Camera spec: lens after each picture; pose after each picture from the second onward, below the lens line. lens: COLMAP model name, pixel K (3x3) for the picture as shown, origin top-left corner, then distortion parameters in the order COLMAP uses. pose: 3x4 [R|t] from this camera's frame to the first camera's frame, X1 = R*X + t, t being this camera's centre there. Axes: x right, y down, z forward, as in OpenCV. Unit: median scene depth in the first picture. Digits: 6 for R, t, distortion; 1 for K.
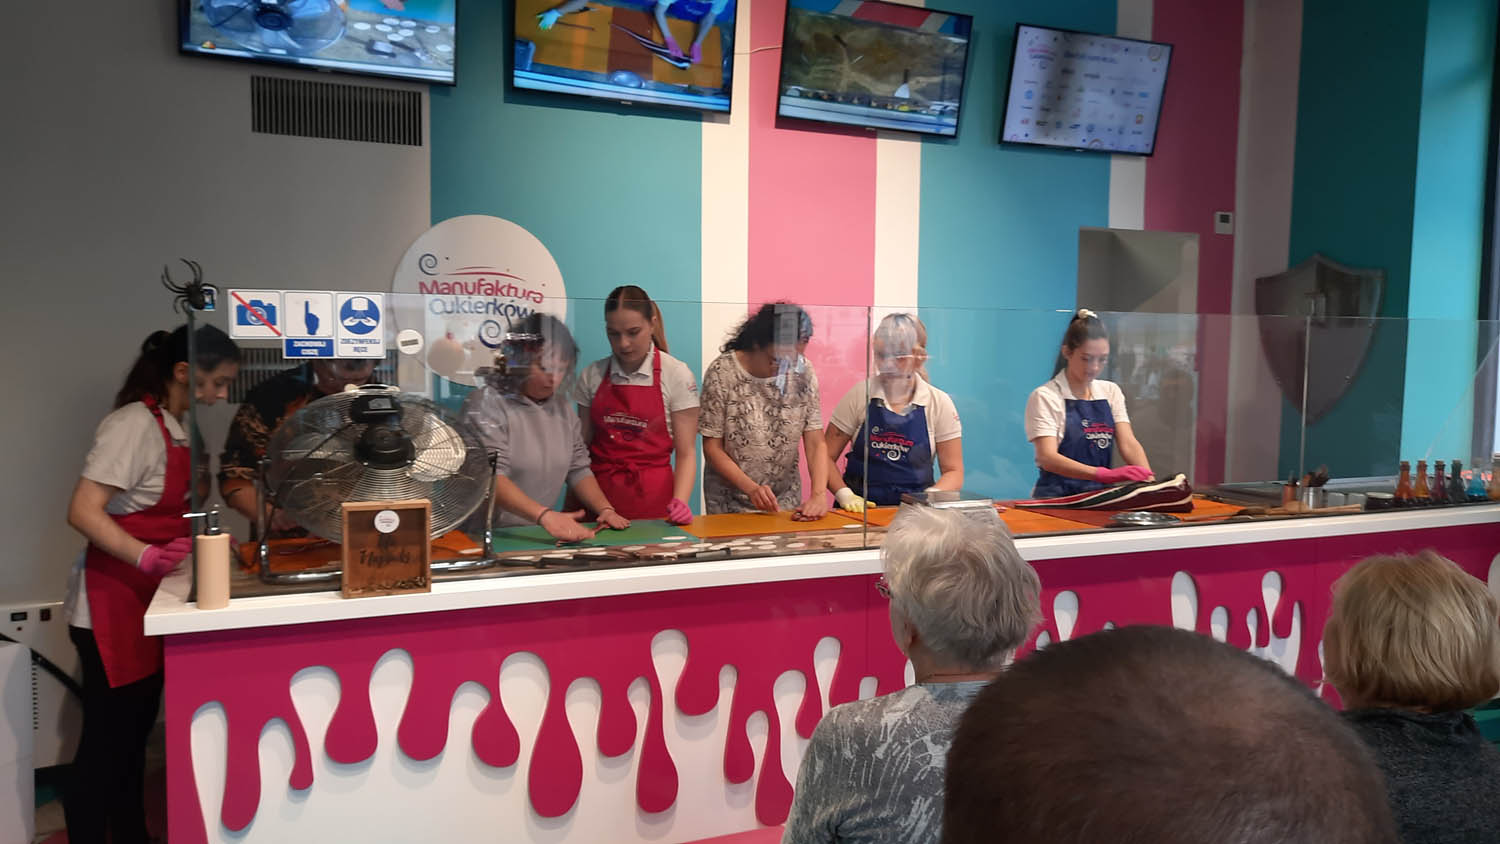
lens RADIAL K [[1096.8, 0, 750.0], [0, 1096.8, 422.0], [0, 0, 1]] dist [0.063295, -0.065246]
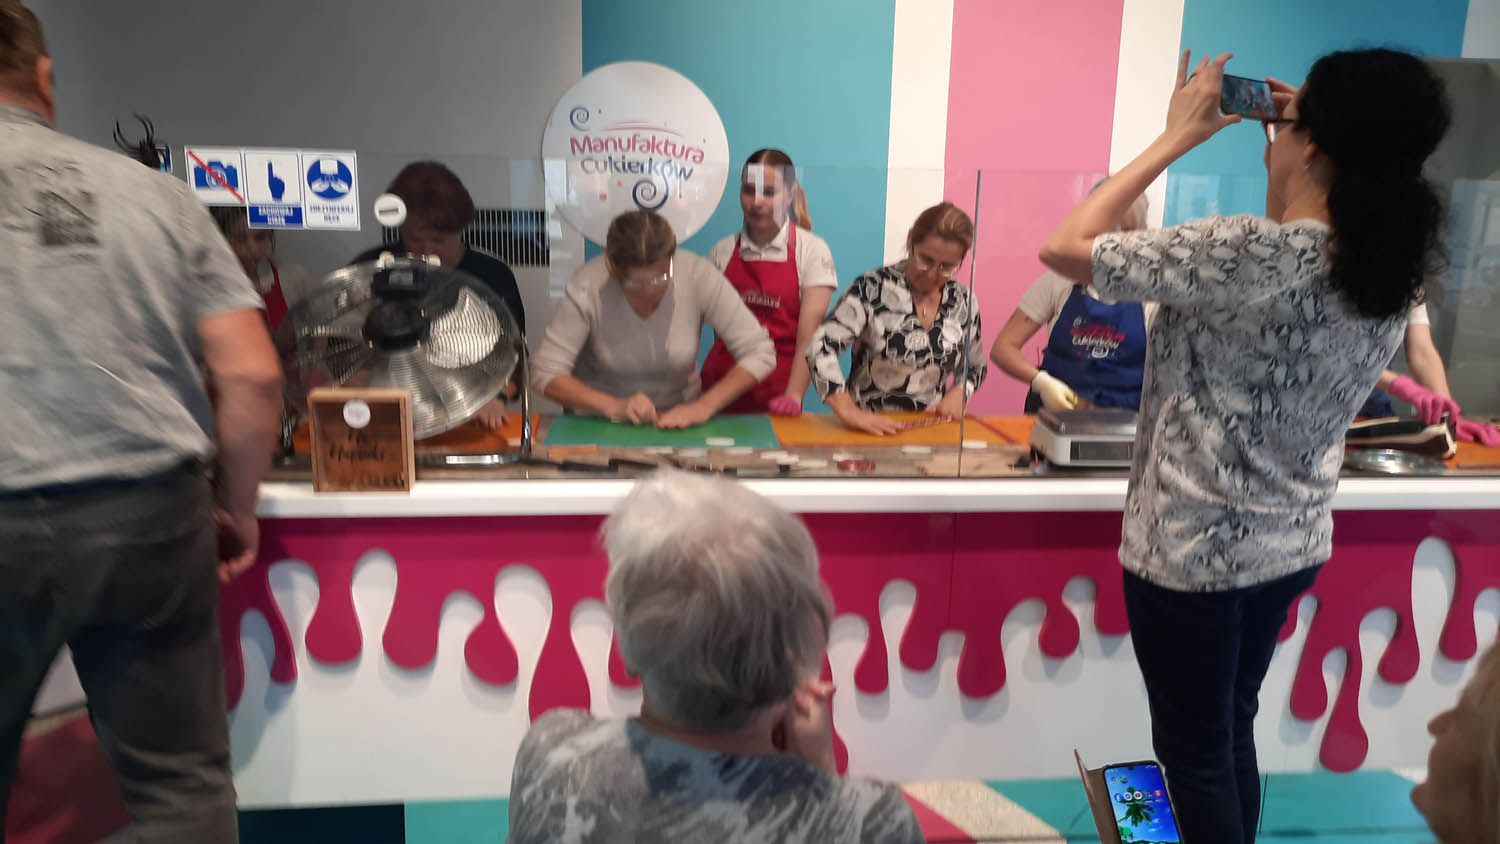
lens RADIAL K [[1130.1, 0, 750.0], [0, 1130.1, 422.0], [0, 0, 1]] dist [0.050757, -0.002348]
pose [[0.956100, 0.067875, -0.285071, 0.132052], [-0.032585, 0.991397, 0.126765, -0.017024], [0.291223, -0.111911, 0.950087, 0.118860]]
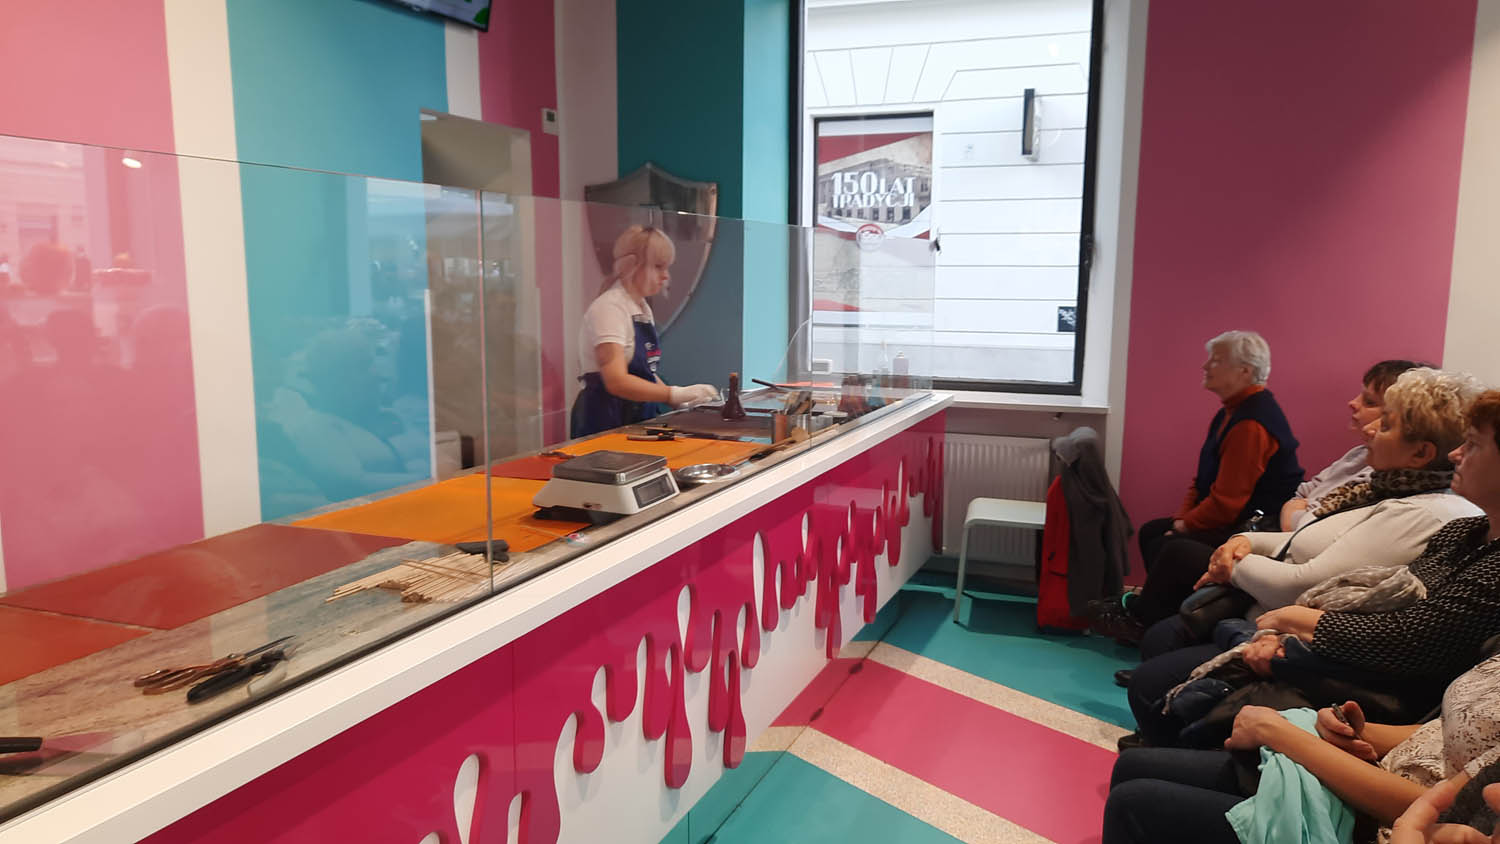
lens RADIAL K [[1096.8, 0, 750.0], [0, 1096.8, 422.0], [0, 0, 1]] dist [0.063295, -0.065246]
pose [[0.715749, -0.101089, 0.691002, -0.142722], [0.046476, 0.994169, 0.097300, -0.021672], [-0.696809, -0.037528, 0.716274, 0.319608]]
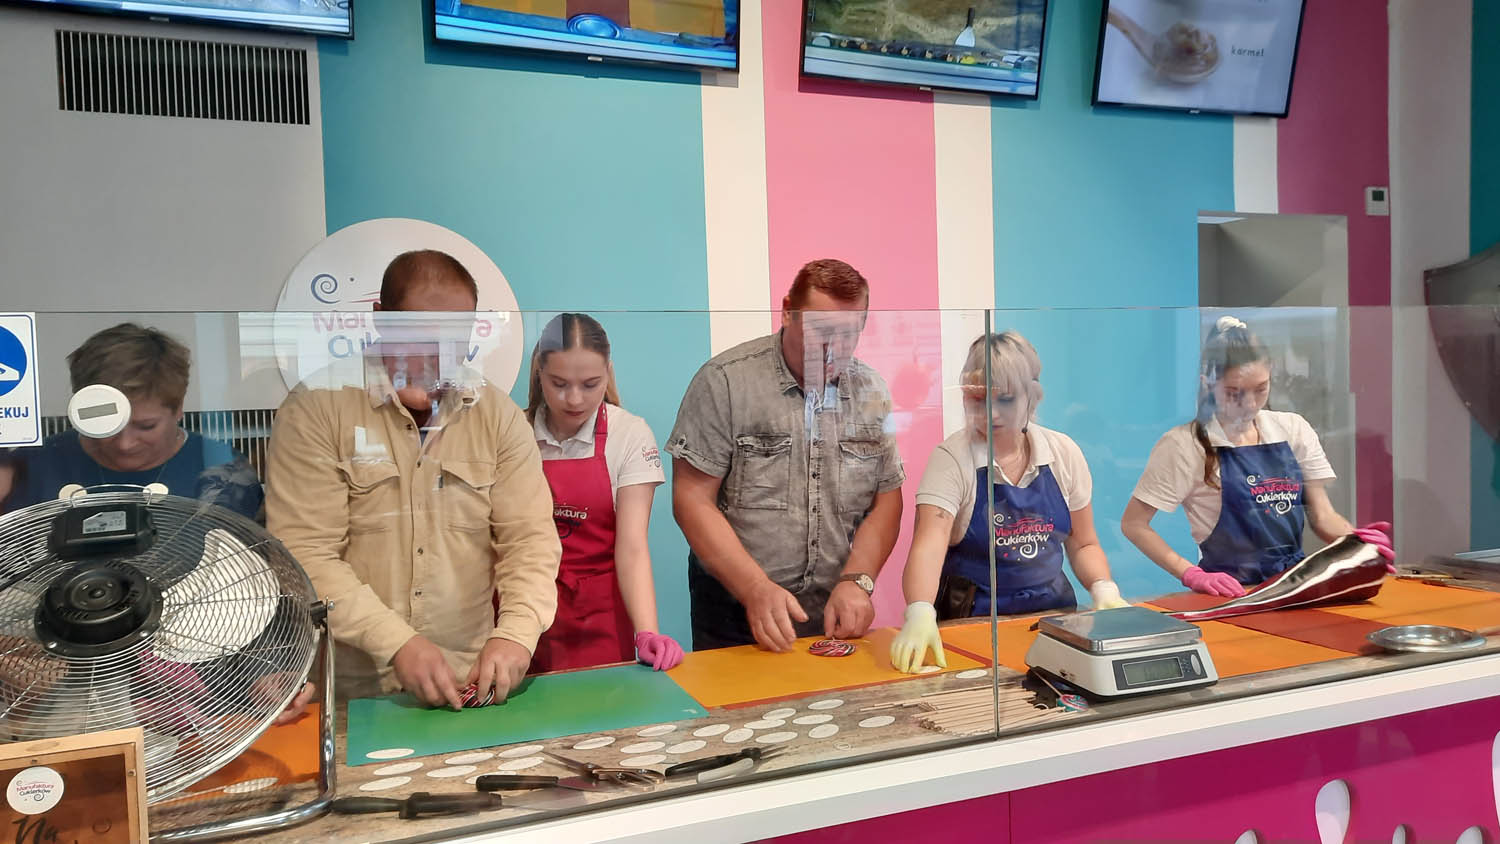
lens RADIAL K [[1109.9, 0, 754.3], [0, 1109.9, 416.9], [0, 0, 1]] dist [0.064775, -0.066905]
pose [[0.999101, -0.039367, -0.015723, -0.004753], [0.038774, 0.998587, -0.036343, -0.022589], [0.017132, 0.035701, 0.999216, 0.285782]]
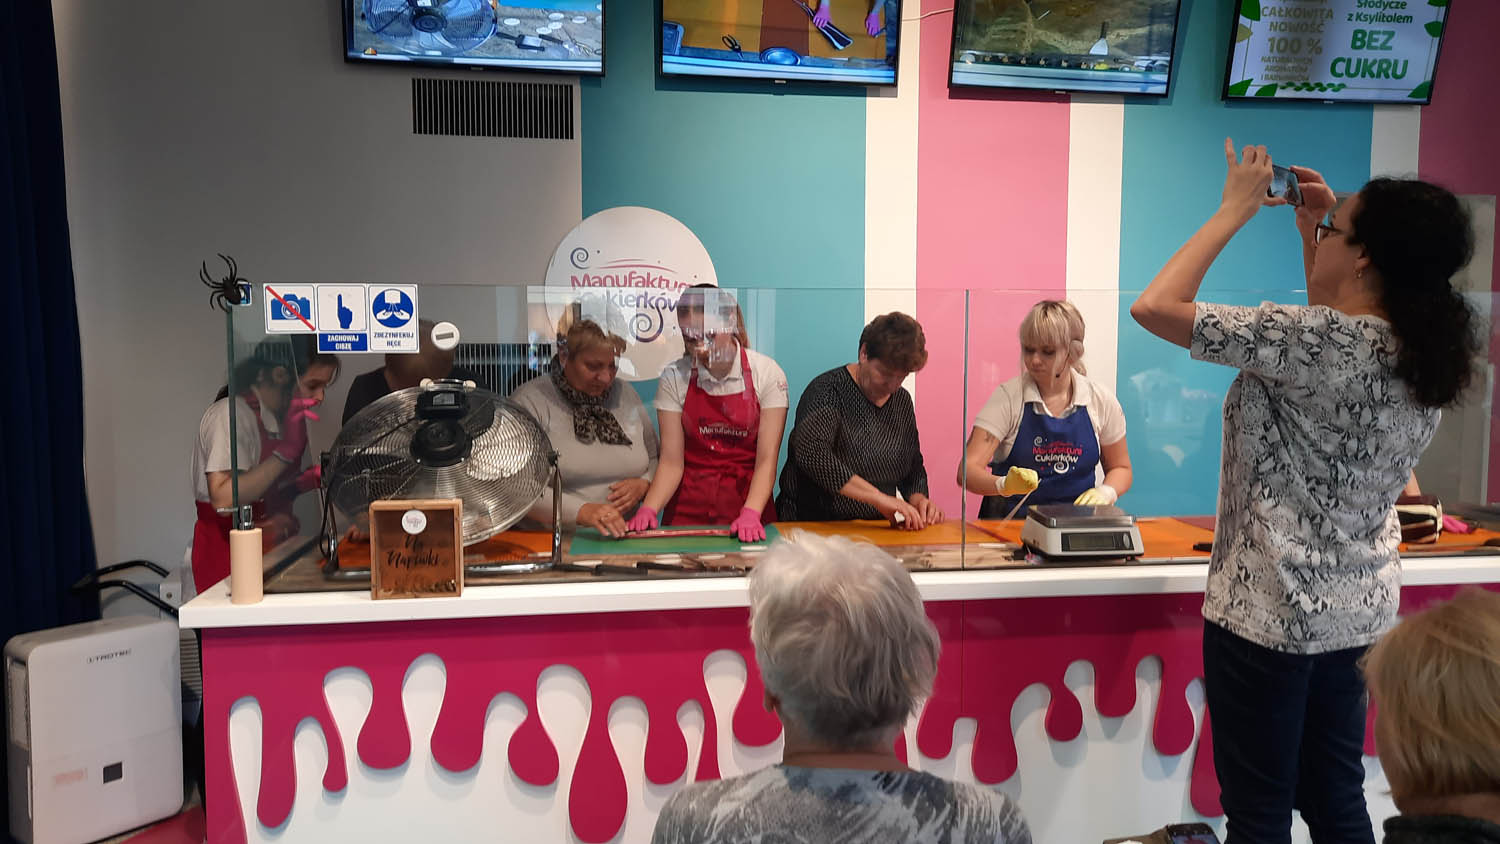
lens RADIAL K [[1100.5, 0, 745.7], [0, 1100.5, 420.3], [0, 0, 1]] dist [0.066643, -0.074075]
pose [[0.967843, 0.010462, -0.251339, 0.106286], [-0.009389, 0.999941, 0.005466, -0.003612], [0.251382, -0.002931, 0.967884, 0.075903]]
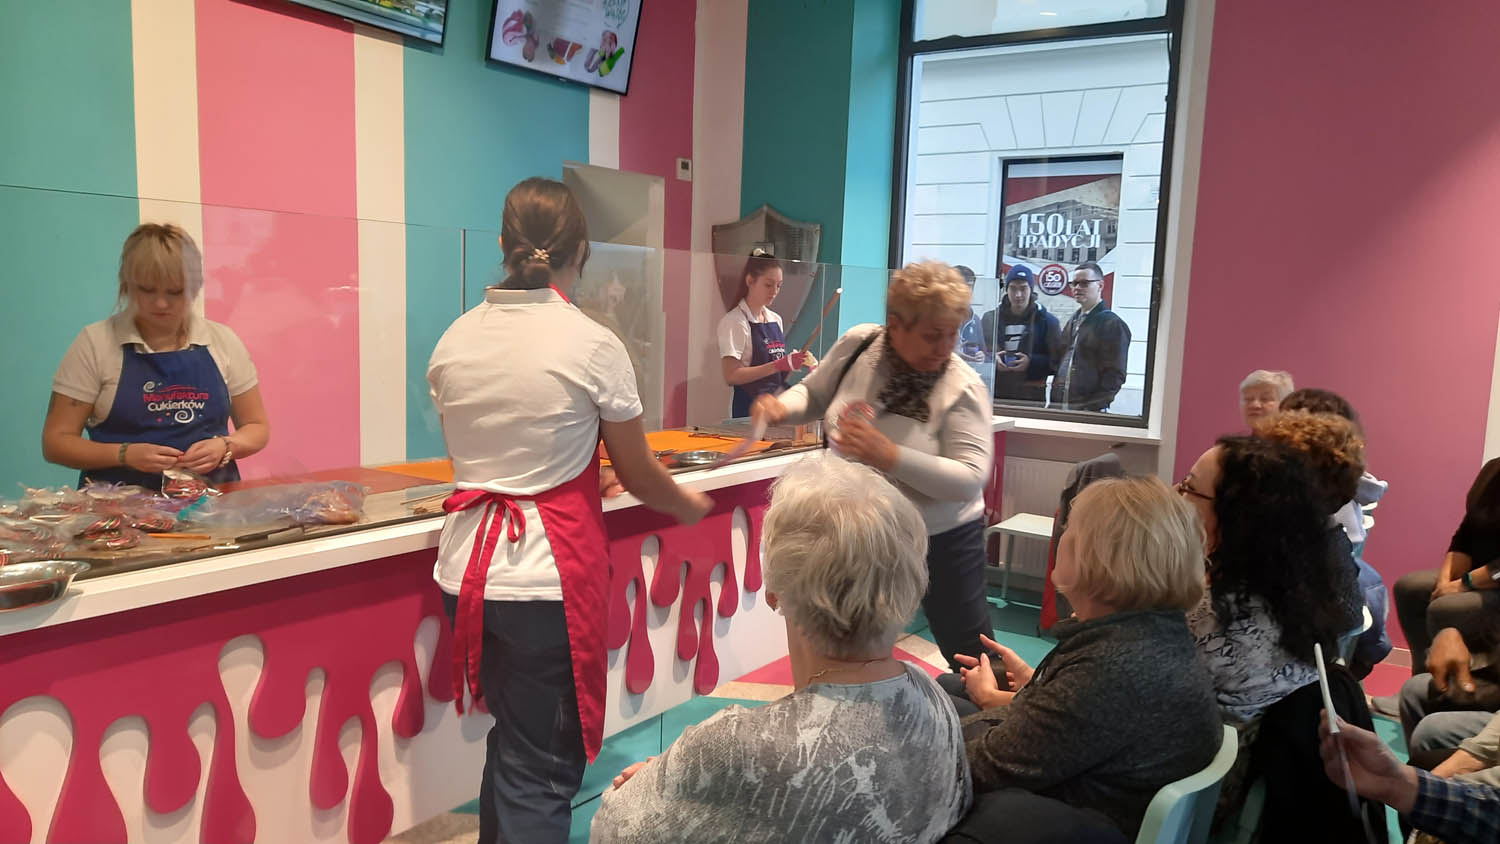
lens RADIAL K [[1096.8, 0, 750.0], [0, 1096.8, 422.0], [0, 0, 1]] dist [0.063295, -0.065246]
pose [[0.847951, -0.037868, 0.528719, -0.110140], [0.007876, 0.998235, 0.058866, -0.002632], [-0.530015, -0.045751, 0.846753, 0.101271]]
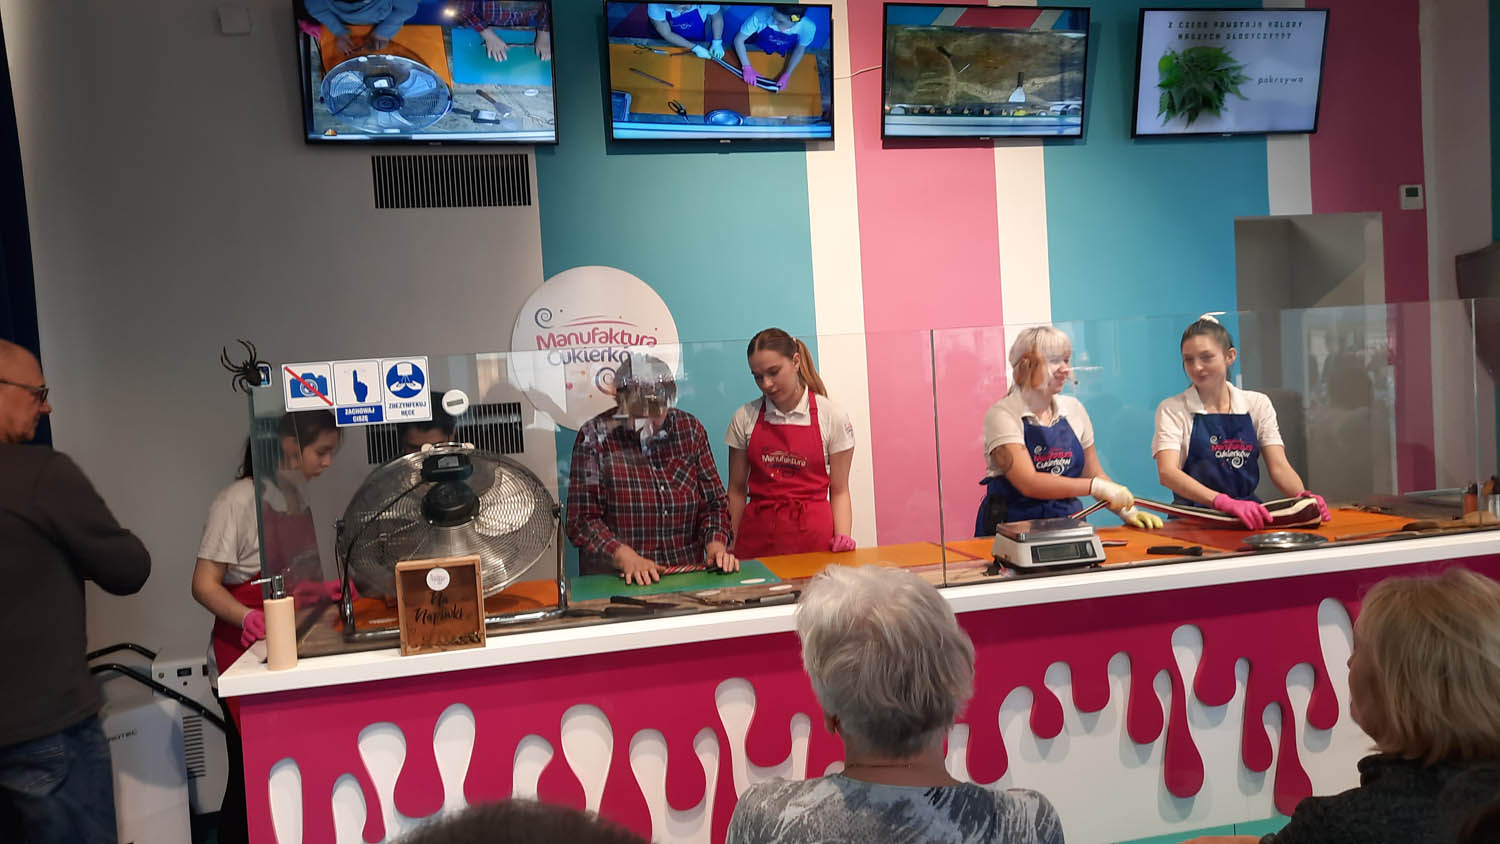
lens RADIAL K [[1100.5, 0, 745.7], [0, 1100.5, 420.3], [0, 0, 1]] dist [0.066643, -0.074075]
pose [[0.979907, -0.062359, -0.189455, 0.084707], [0.057543, 0.997867, -0.030818, -0.004773], [0.190973, 0.019297, 0.981406, 0.024915]]
